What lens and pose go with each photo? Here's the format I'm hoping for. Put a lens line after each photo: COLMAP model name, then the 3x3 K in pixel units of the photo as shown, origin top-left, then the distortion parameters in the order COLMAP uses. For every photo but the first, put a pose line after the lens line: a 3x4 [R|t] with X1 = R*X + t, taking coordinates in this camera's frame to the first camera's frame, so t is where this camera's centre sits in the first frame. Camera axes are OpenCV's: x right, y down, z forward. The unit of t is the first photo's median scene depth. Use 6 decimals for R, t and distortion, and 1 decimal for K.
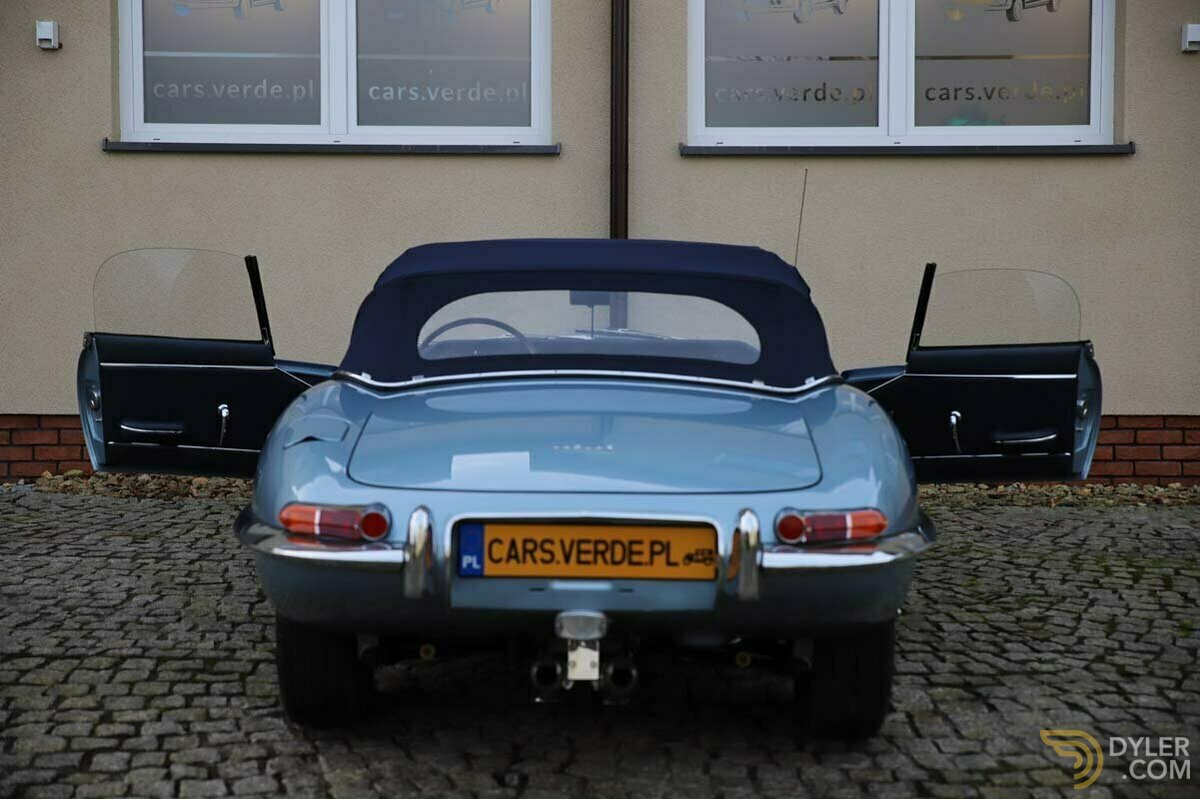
lens RADIAL K [[1958.8, 0, 600.0], [0, 1958.8, 399.5], [0, 0, 1]] dist [0.169564, -0.074709]
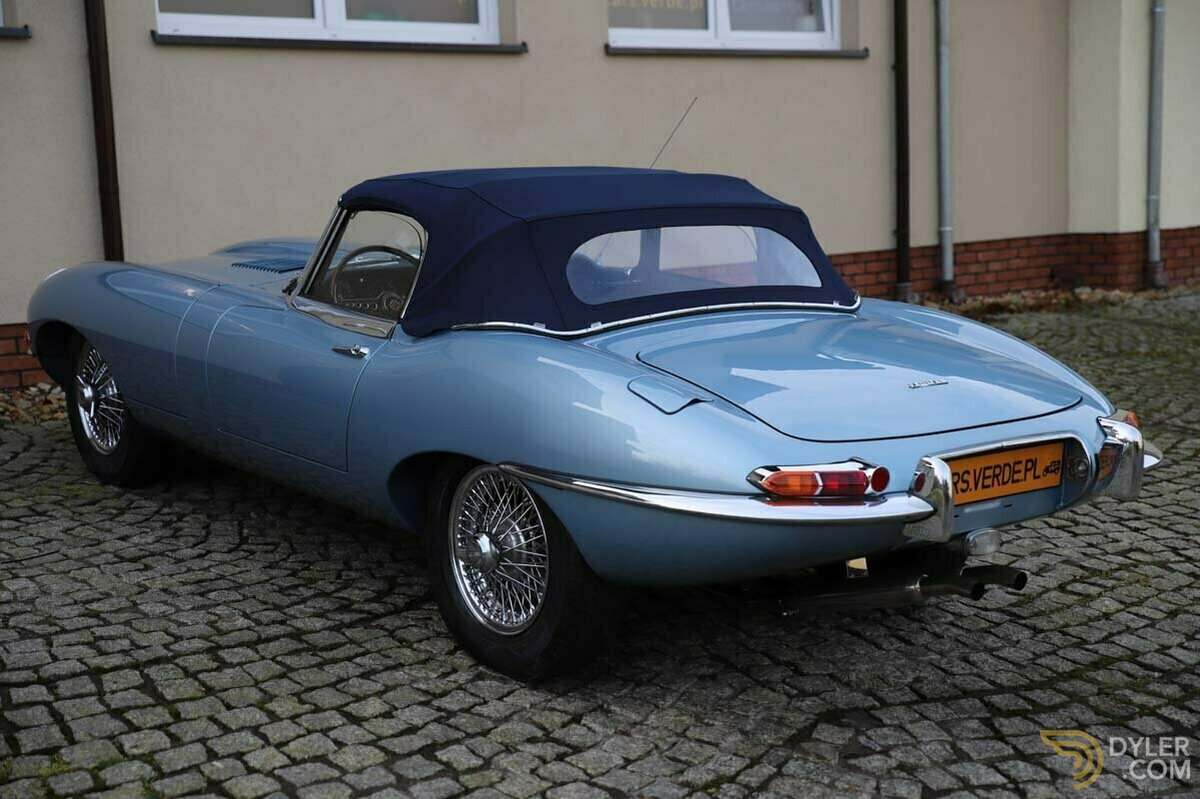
lens RADIAL K [[1809.5, 0, 600.0], [0, 1809.5, 399.5], [0, 0, 1]] dist [0.161430, 0.005534]
pose [[0.767933, -0.111006, 0.630837, -0.632473], [0.048663, 0.992133, 0.115343, -0.074178], [-0.638678, -0.057877, 0.767294, 0.261858]]
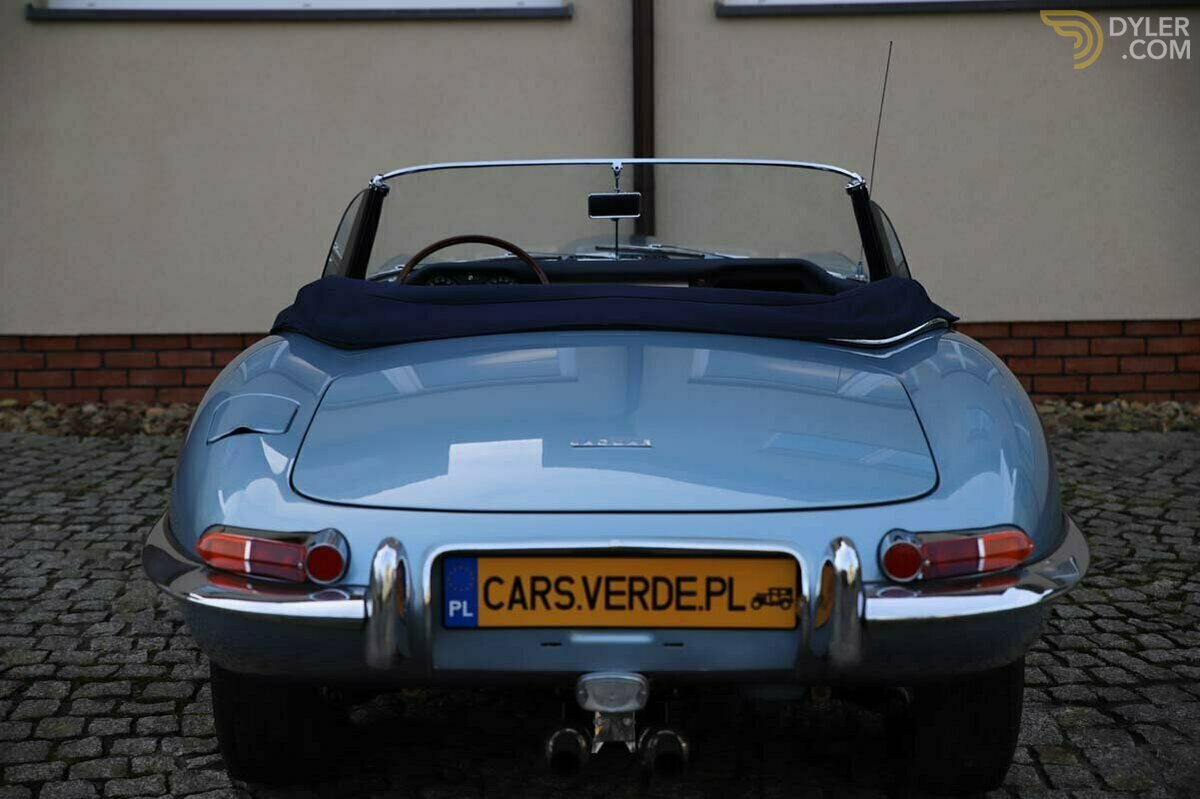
lens RADIAL K [[2072.5, 0, 600.0], [0, 2072.5, 399.5], [0, 0, 1]] dist [0.180891, 0.182082]
pose [[0.999867, -0.013408, -0.009309, -0.004243], [0.013972, 0.997889, 0.063428, -0.032643], [0.008439, -0.063549, 0.997943, 0.179366]]
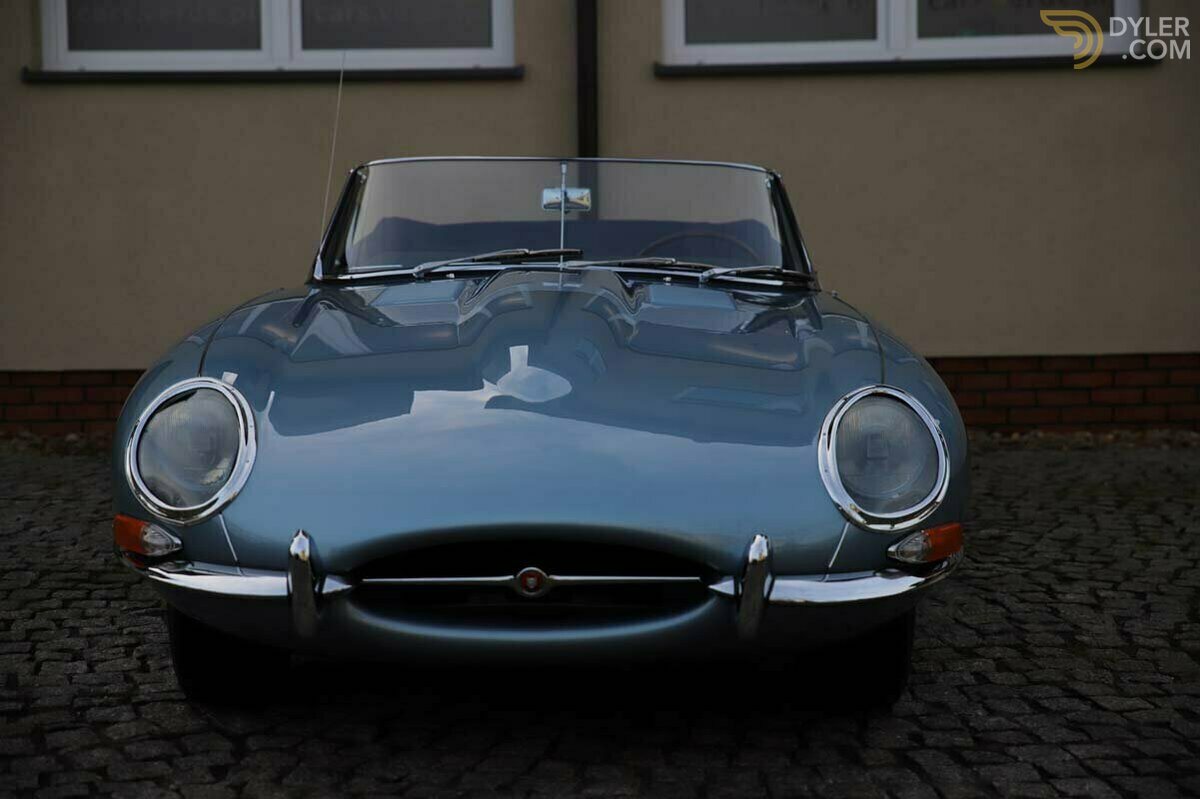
lens RADIAL K [[2320.4, 0, 600.0], [0, 2320.4, 399.5], [0, 0, 1]] dist [0.249839, 0.017931]
pose [[0.999264, -0.014918, -0.035336, 0.091772], [0.014497, 0.999821, -0.012141, 0.068517], [0.035511, 0.011619, 0.999302, -0.135232]]
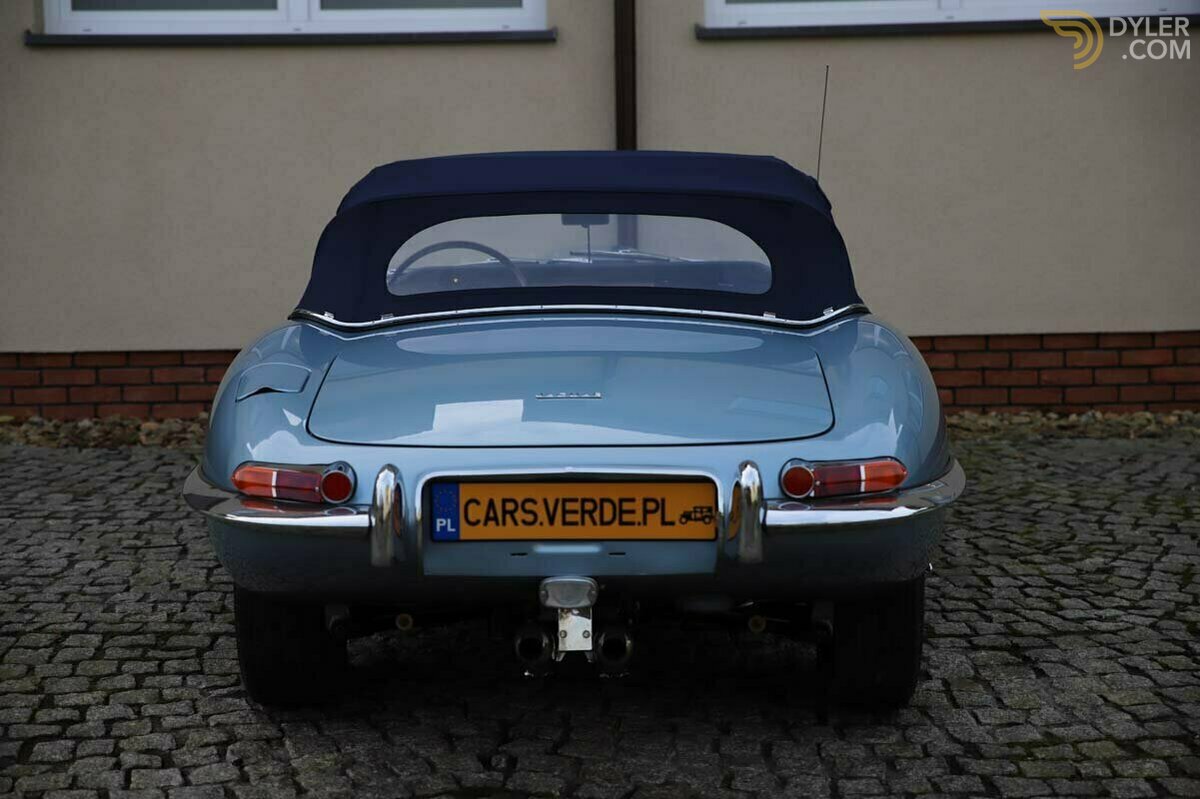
lens RADIAL K [[2320.4, 0, 600.0], [0, 2320.4, 399.5], [0, 0, 1]] dist [0.249839, 0.017931]
pose [[0.999756, -0.018535, -0.011978, 0.014895], [0.018983, 0.999081, 0.038432, -0.011349], [0.011255, -0.038650, 0.999189, -0.052168]]
